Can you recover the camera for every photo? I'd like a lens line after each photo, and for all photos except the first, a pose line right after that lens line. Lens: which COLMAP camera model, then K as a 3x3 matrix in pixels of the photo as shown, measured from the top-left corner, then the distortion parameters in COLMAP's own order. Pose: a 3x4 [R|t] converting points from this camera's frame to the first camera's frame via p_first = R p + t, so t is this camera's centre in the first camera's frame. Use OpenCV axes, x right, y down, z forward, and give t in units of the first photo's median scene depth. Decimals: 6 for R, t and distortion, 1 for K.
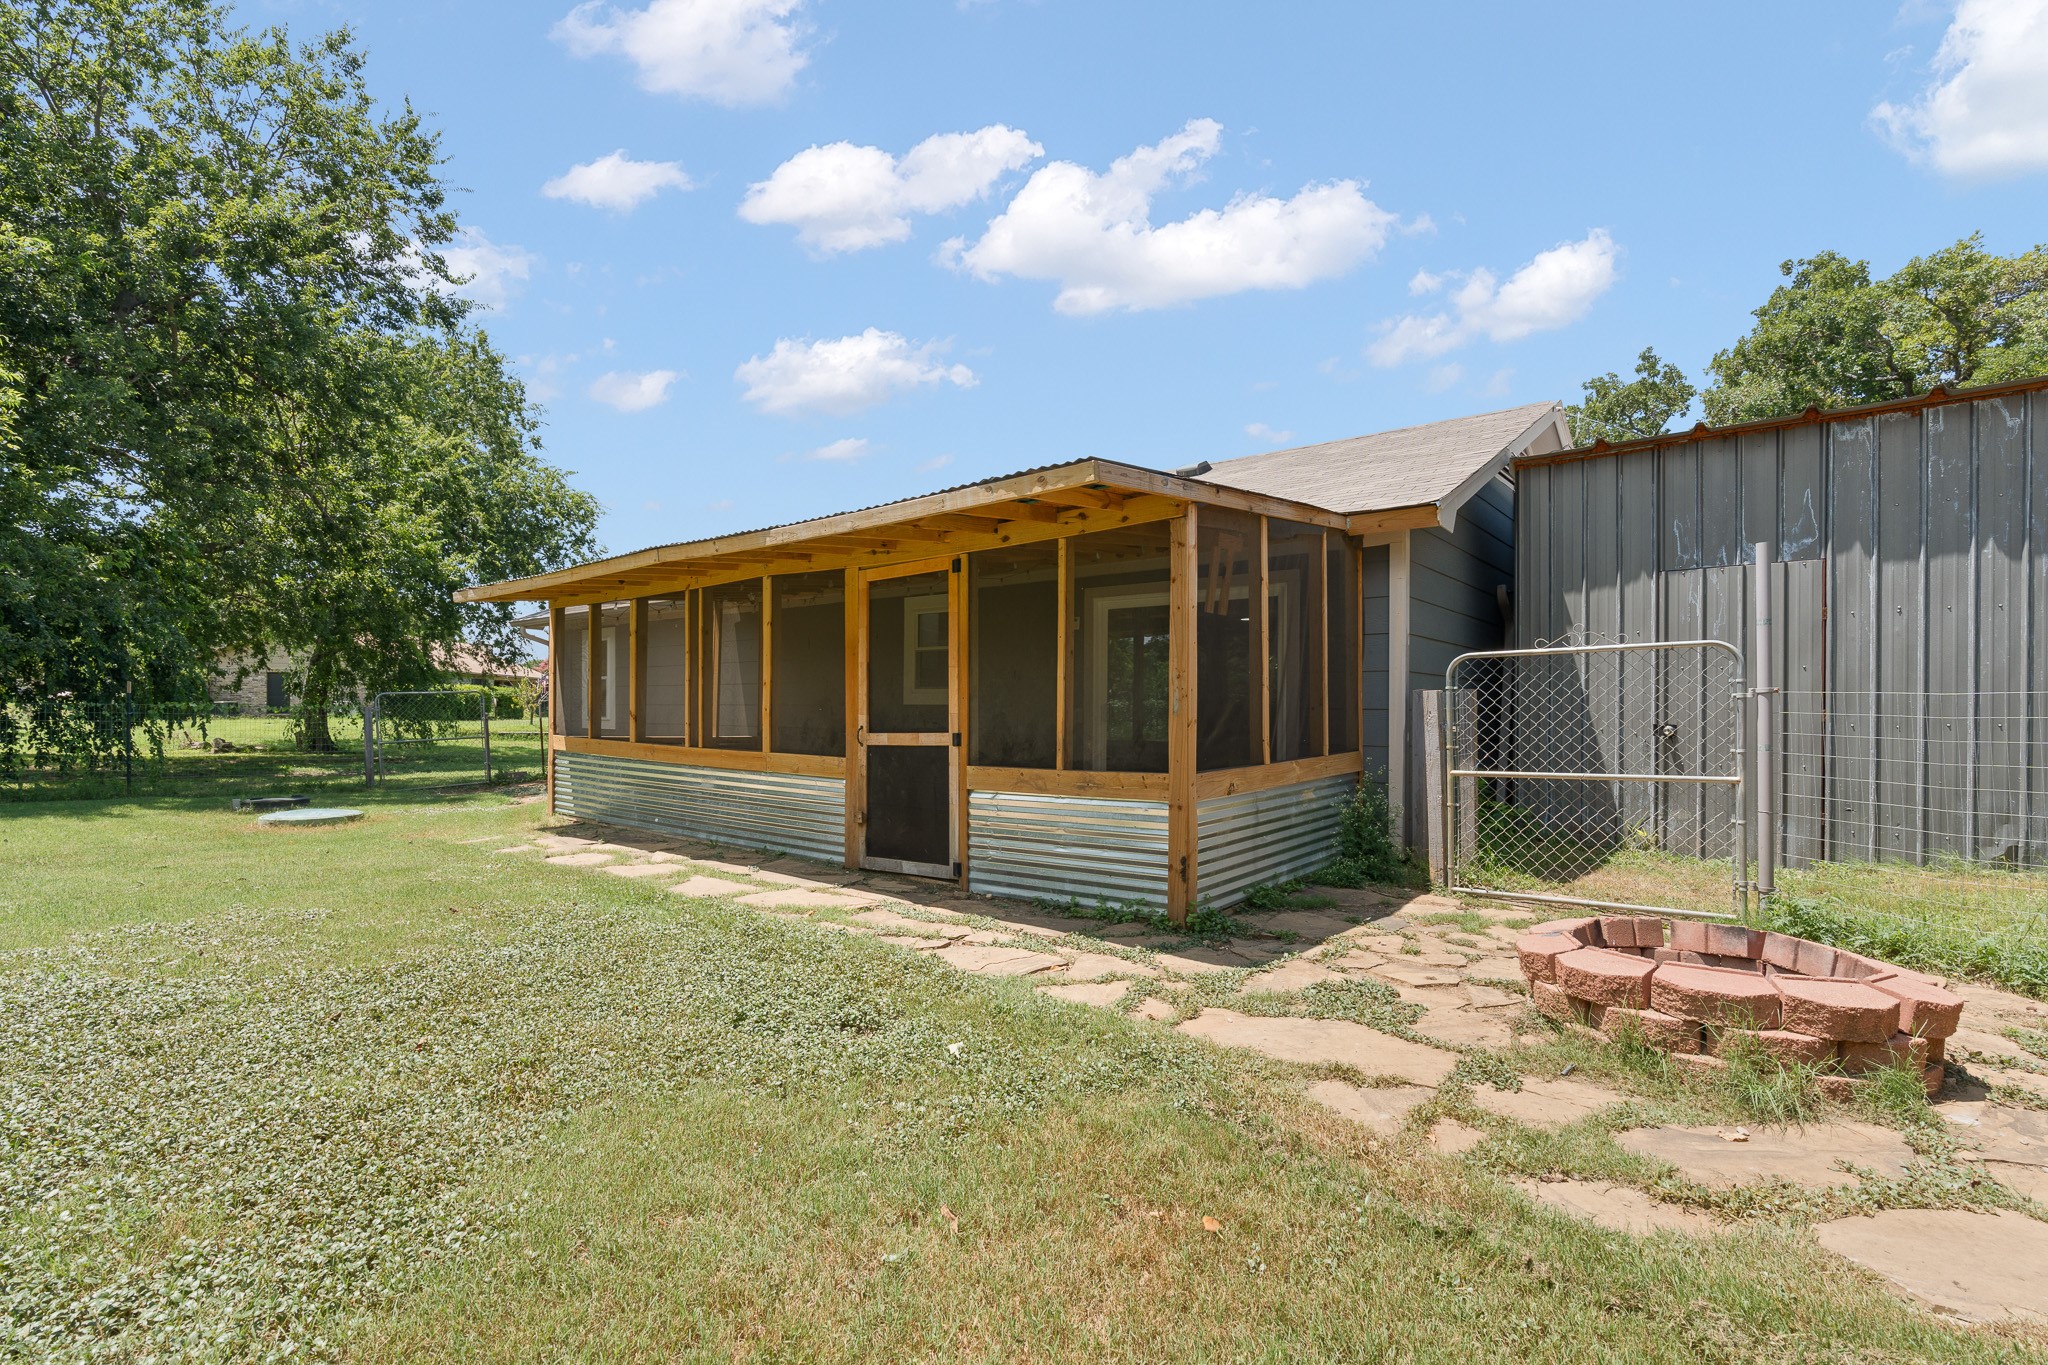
lens RADIAL K [[929.2, 0, 1023.1], [0, 929.2, 676.0], [0, 0, 1]] dist [-0.004067, 0.000287]
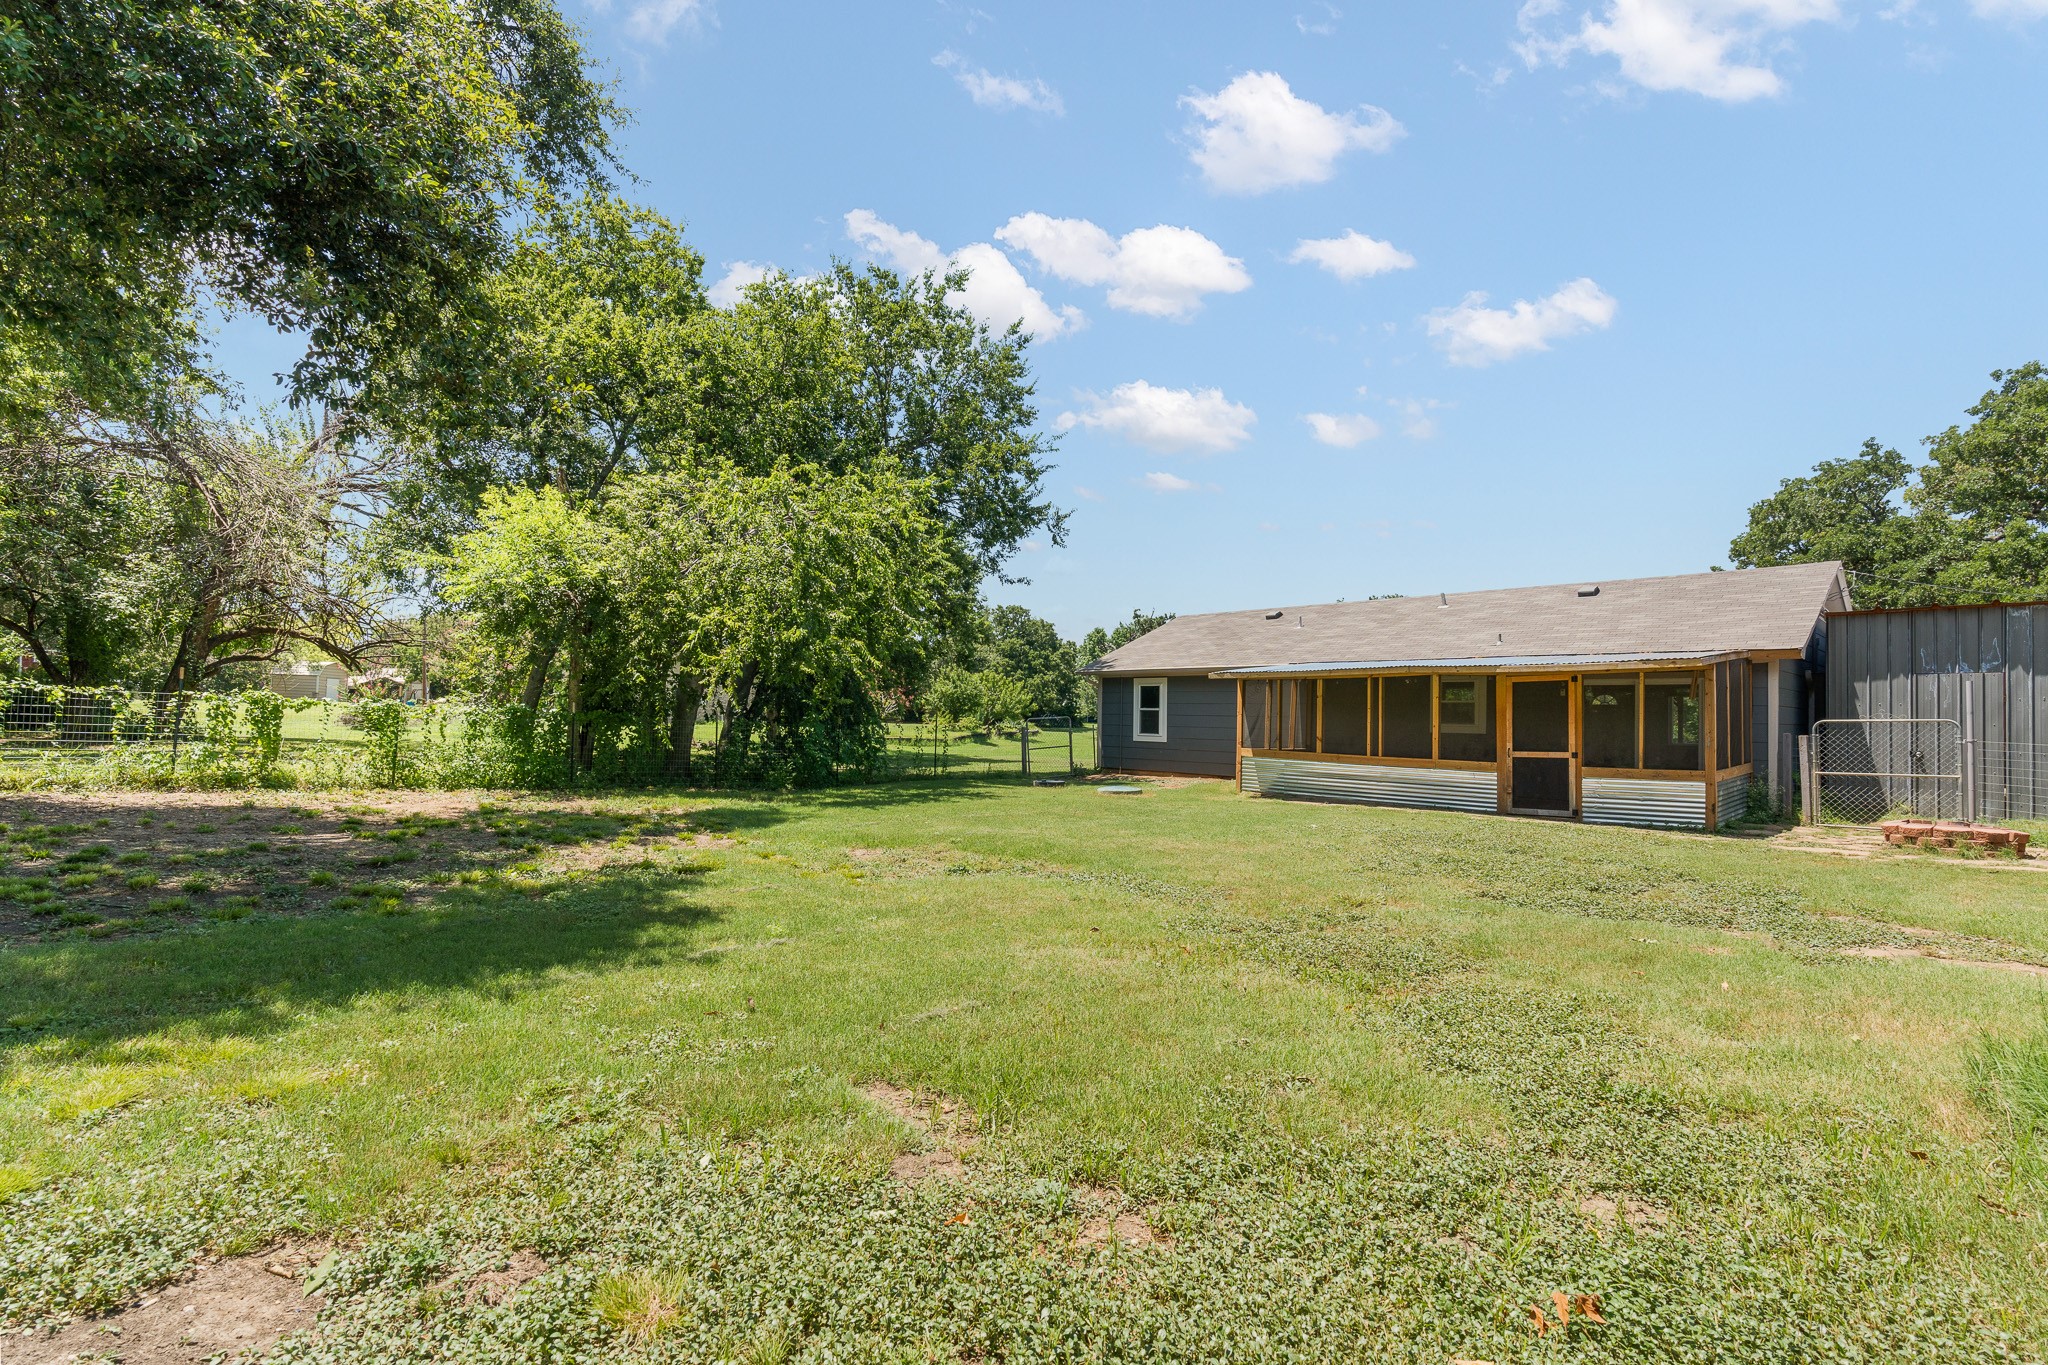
lens RADIAL K [[929.2, 0, 1023.1], [0, 929.2, 676.0], [0, 0, 1]] dist [-0.004067, 0.000287]
pose [[0.991670, 0.000992, -0.128803, -0.990464], [-0.001841, 0.999977, -0.006477, -0.096483], [0.128794, 0.006660, 0.991649, -1.265512]]
